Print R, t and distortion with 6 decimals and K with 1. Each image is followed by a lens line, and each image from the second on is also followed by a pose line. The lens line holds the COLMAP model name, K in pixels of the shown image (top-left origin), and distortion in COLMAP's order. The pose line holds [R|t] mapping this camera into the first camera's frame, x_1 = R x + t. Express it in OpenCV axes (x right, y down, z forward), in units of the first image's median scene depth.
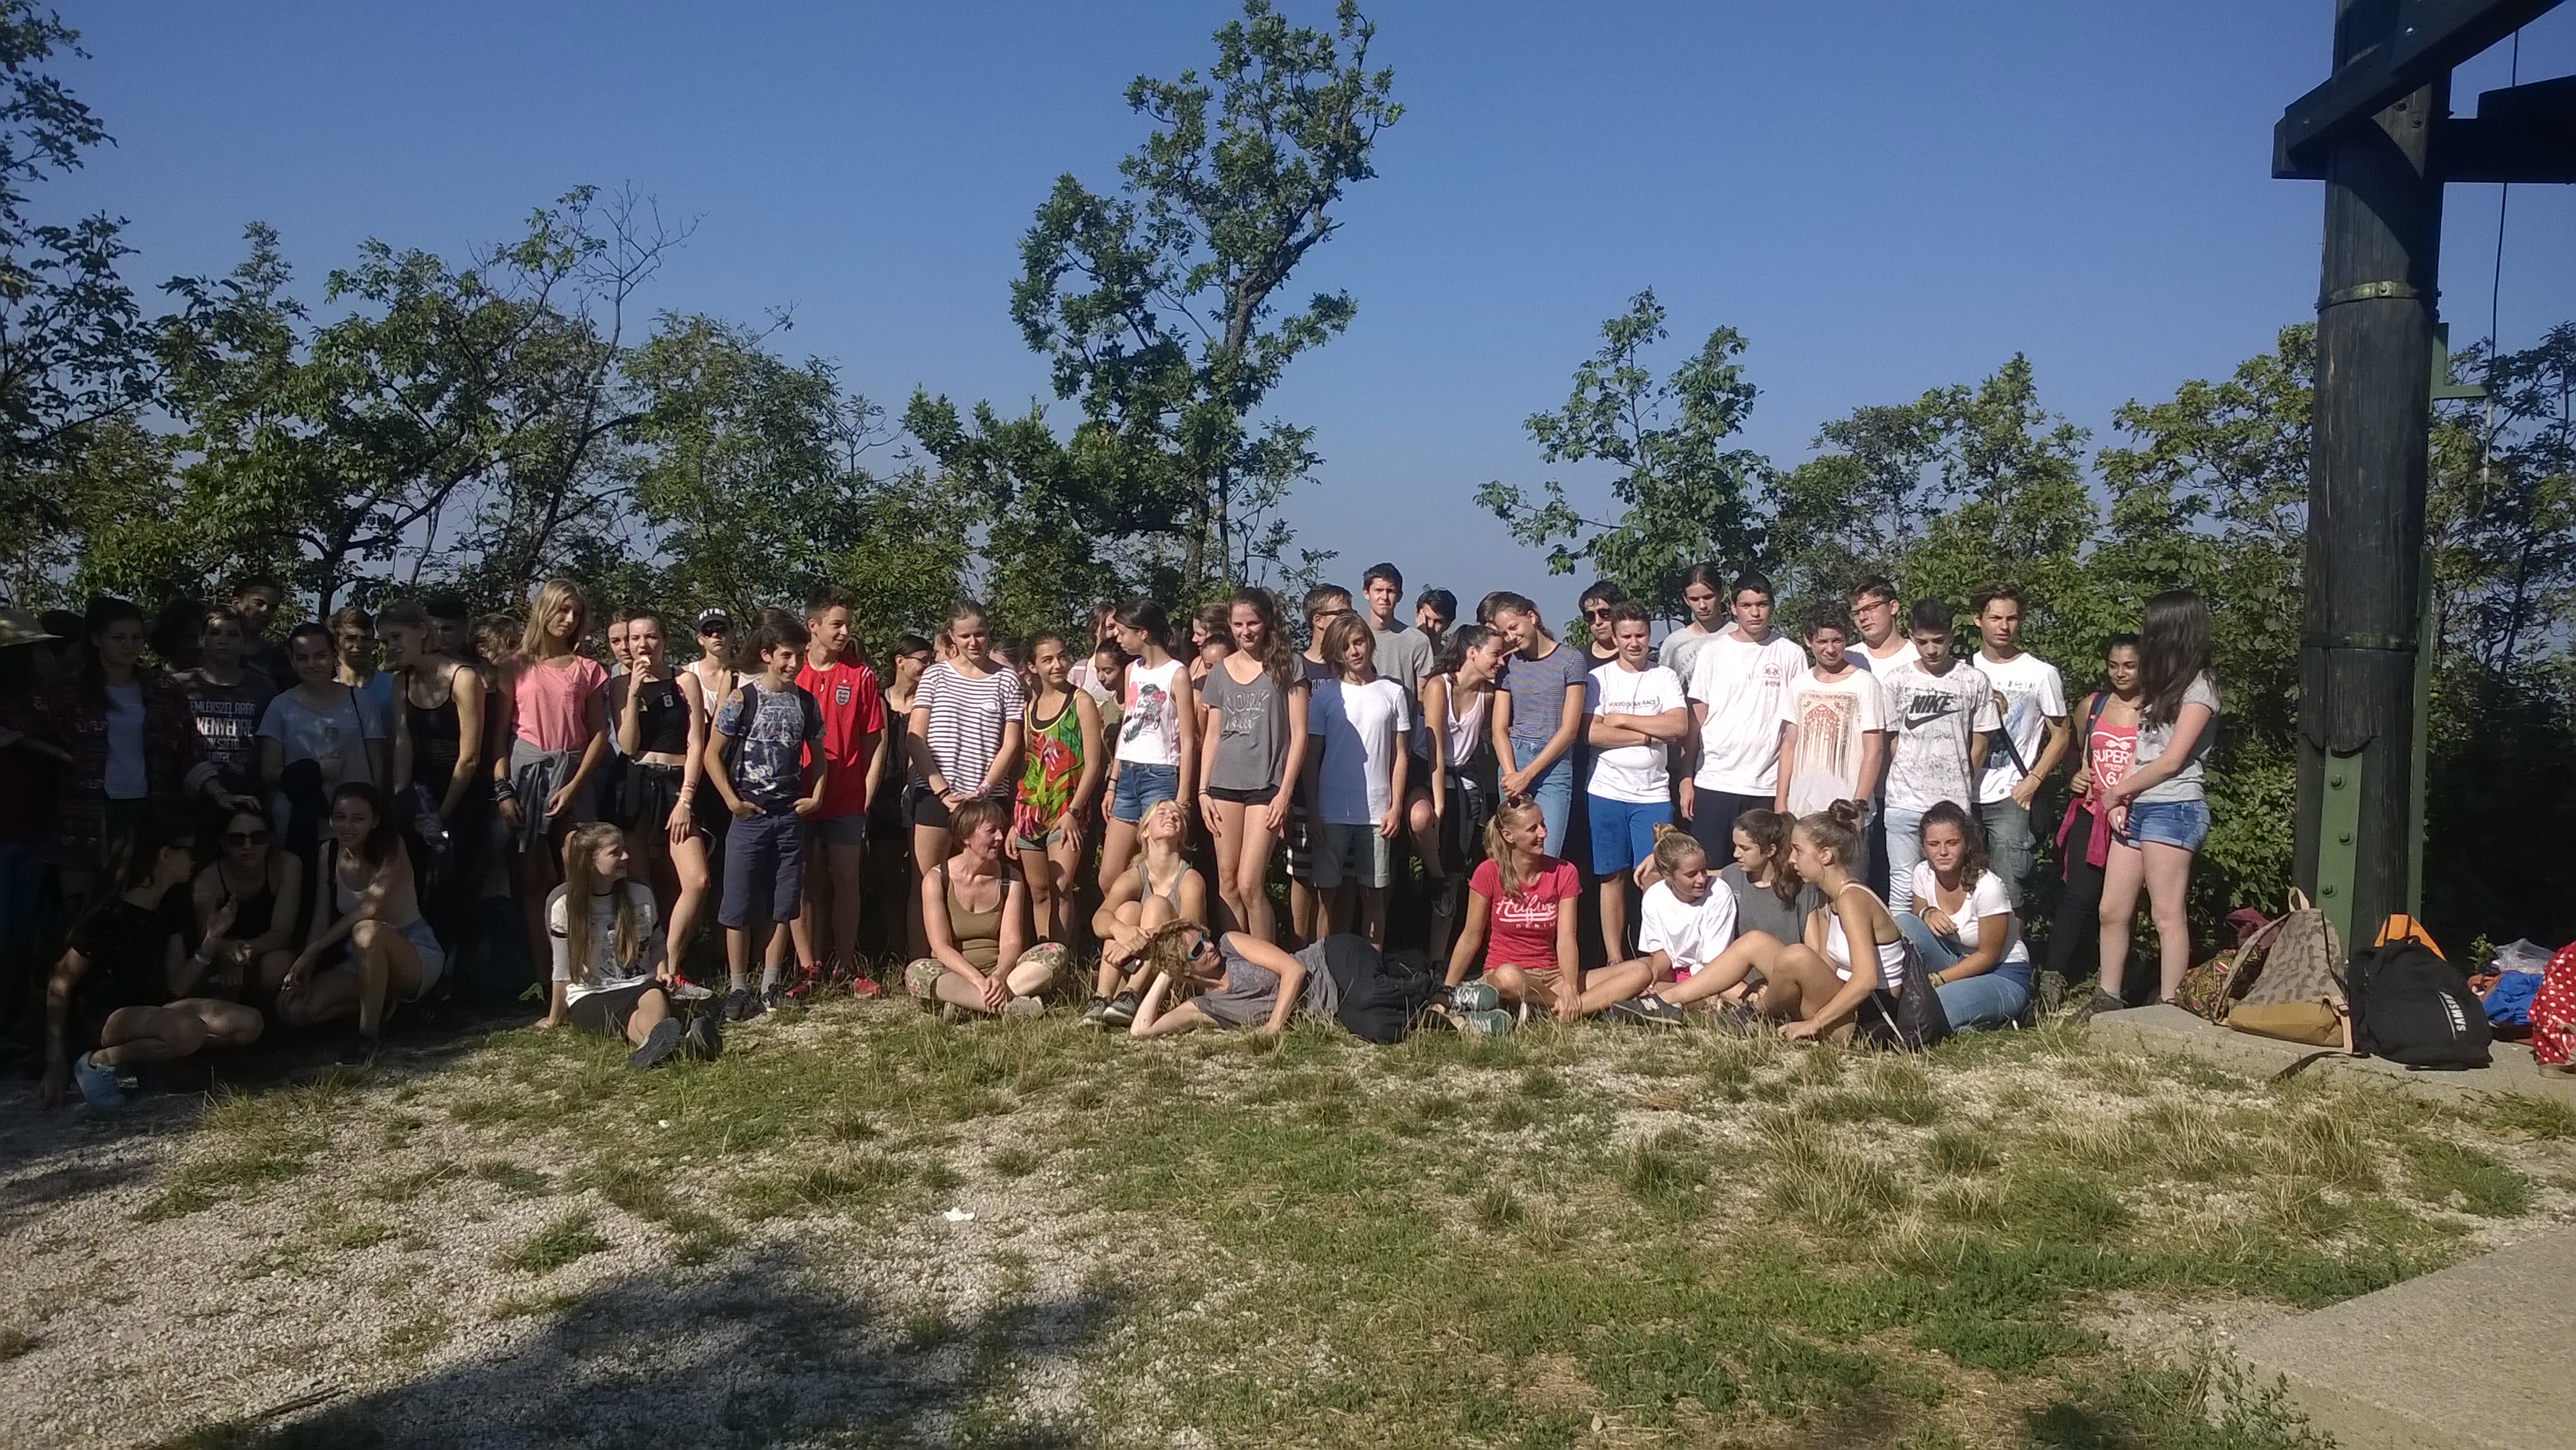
lens RADIAL K [[1838.2, 0, 1280.6], [0, 1838.2, 741.7], [0, 0, 1]] dist [0.065288, -0.116385]
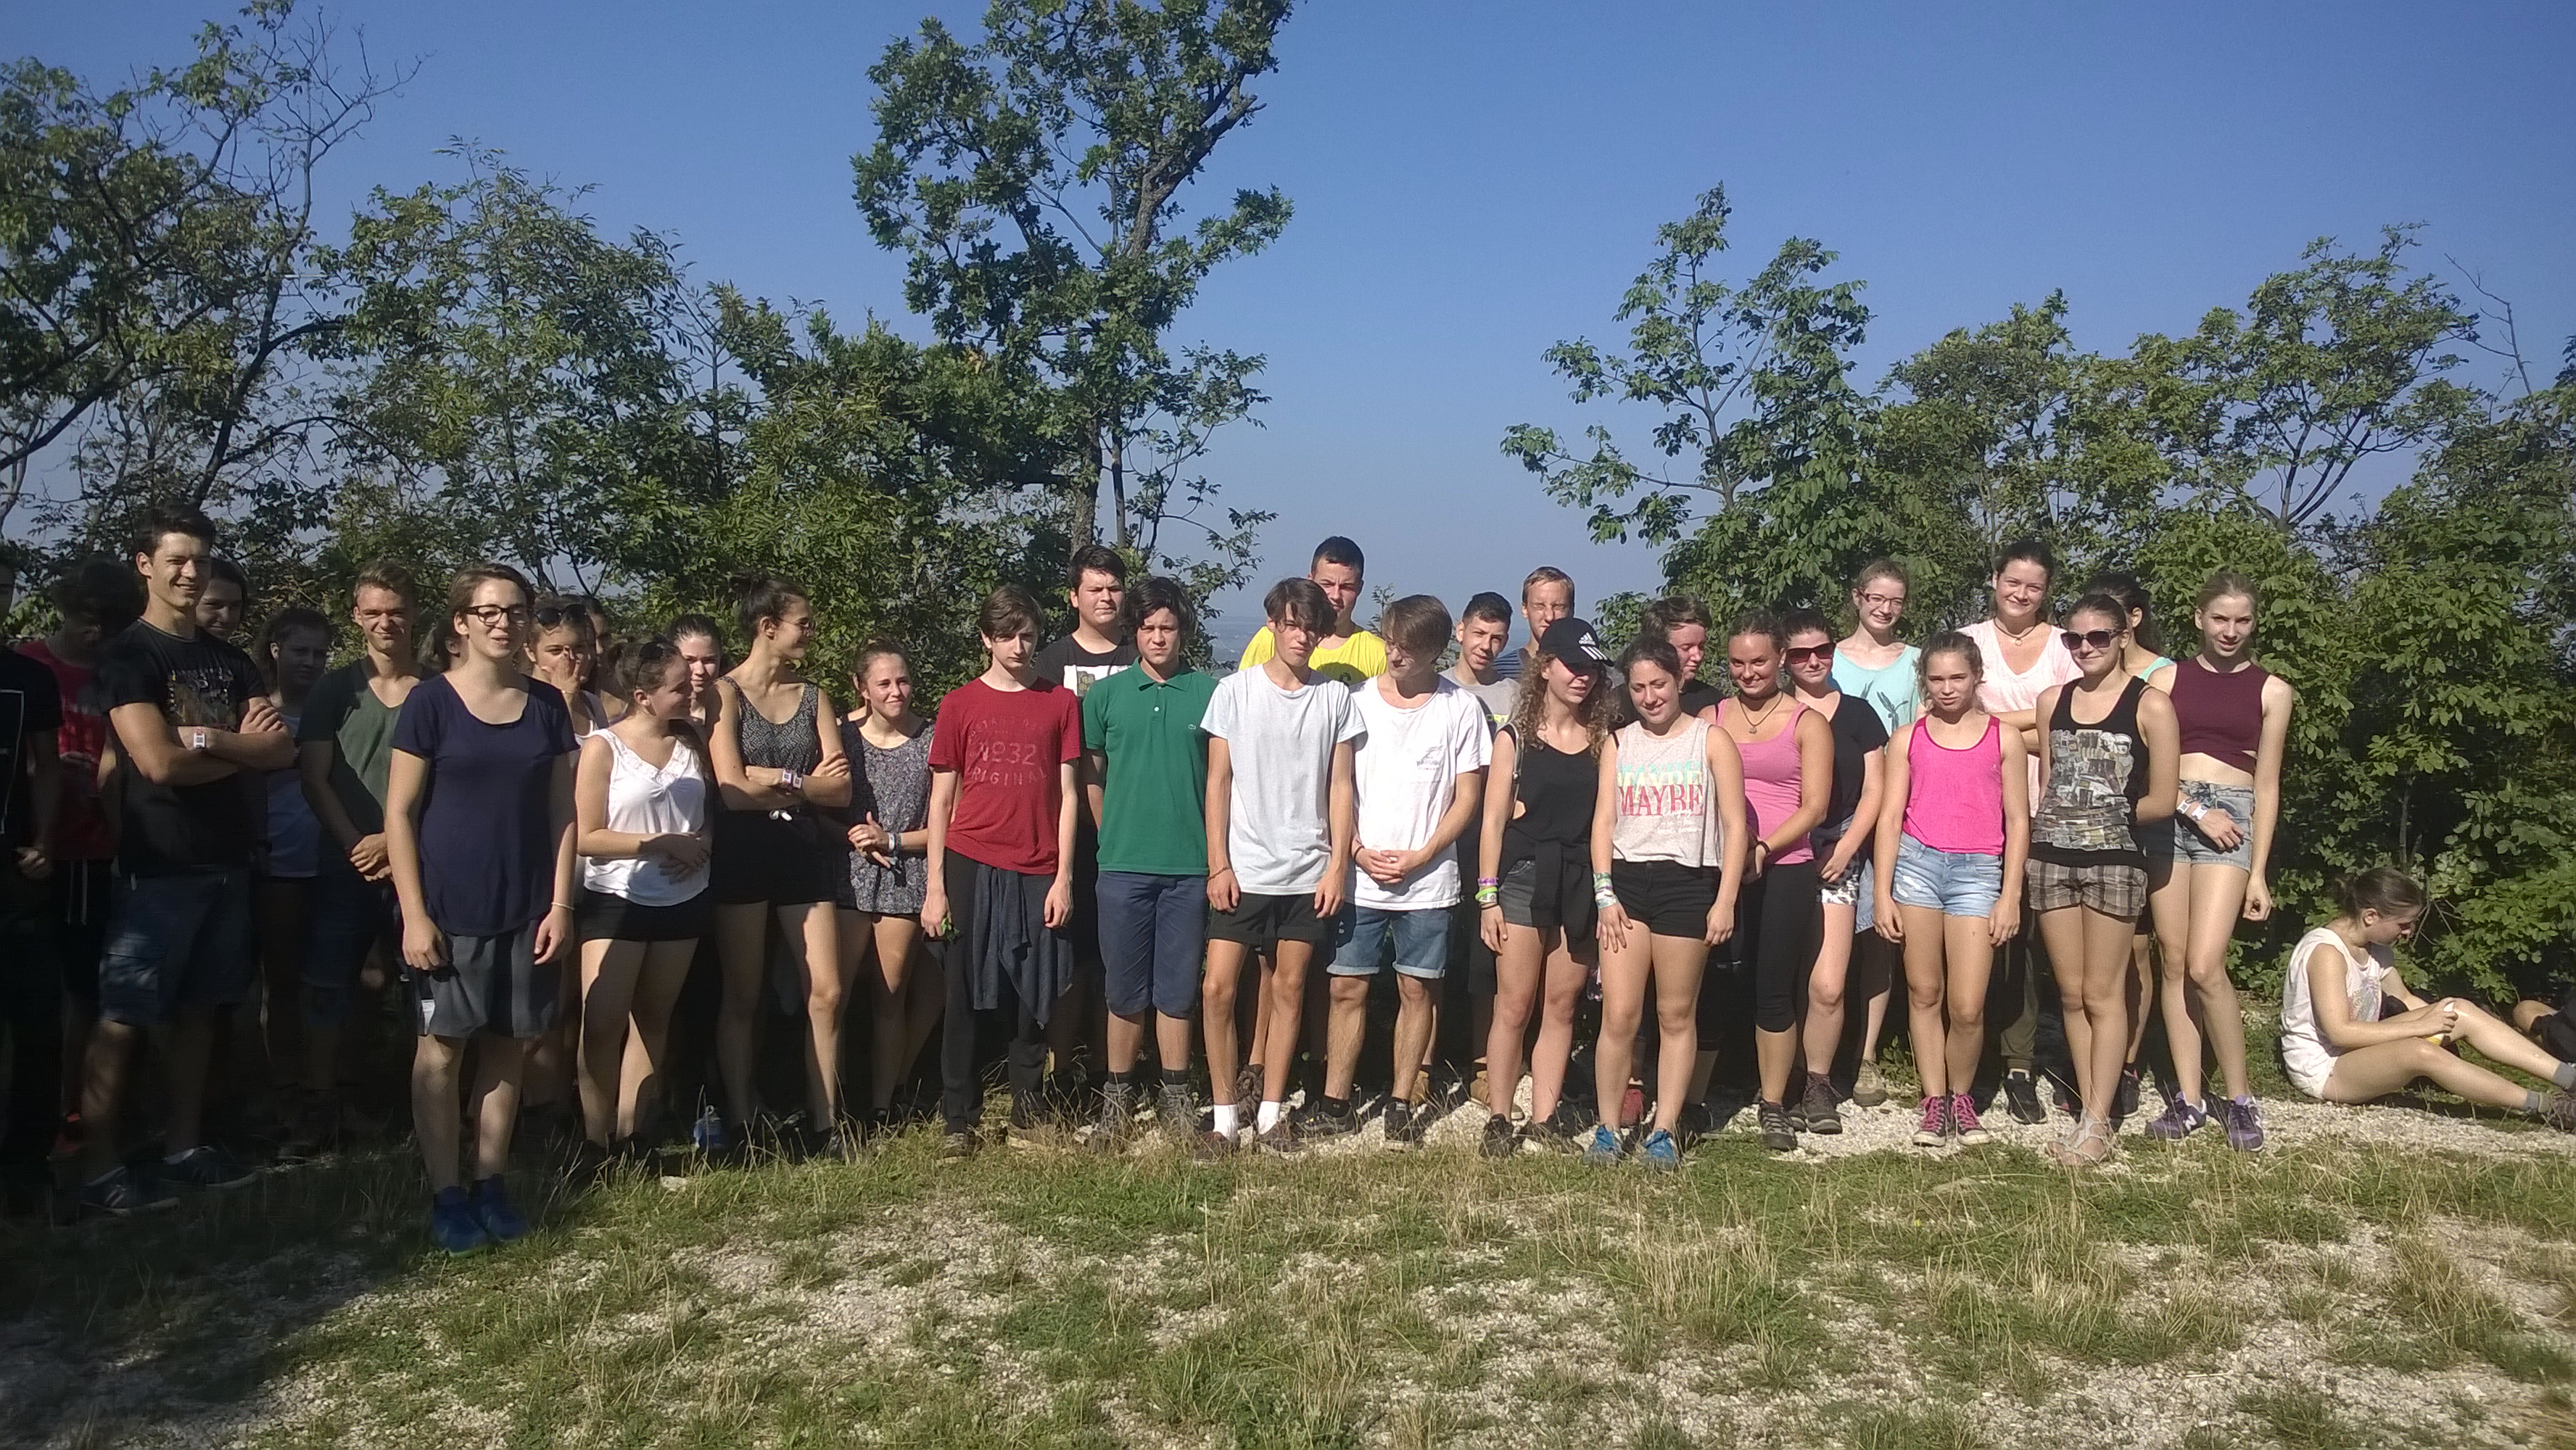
lens RADIAL K [[1862.6, 0, 1276.1], [0, 1862.6, 748.9], [0, 0, 1]] dist [0.048978, -0.125479]
pose [[0.983595, -0.011908, 0.179997, -0.115260], [0.008613, 0.999781, 0.019076, -0.015280], [-0.180185, -0.017212, 0.983482, 0.194765]]
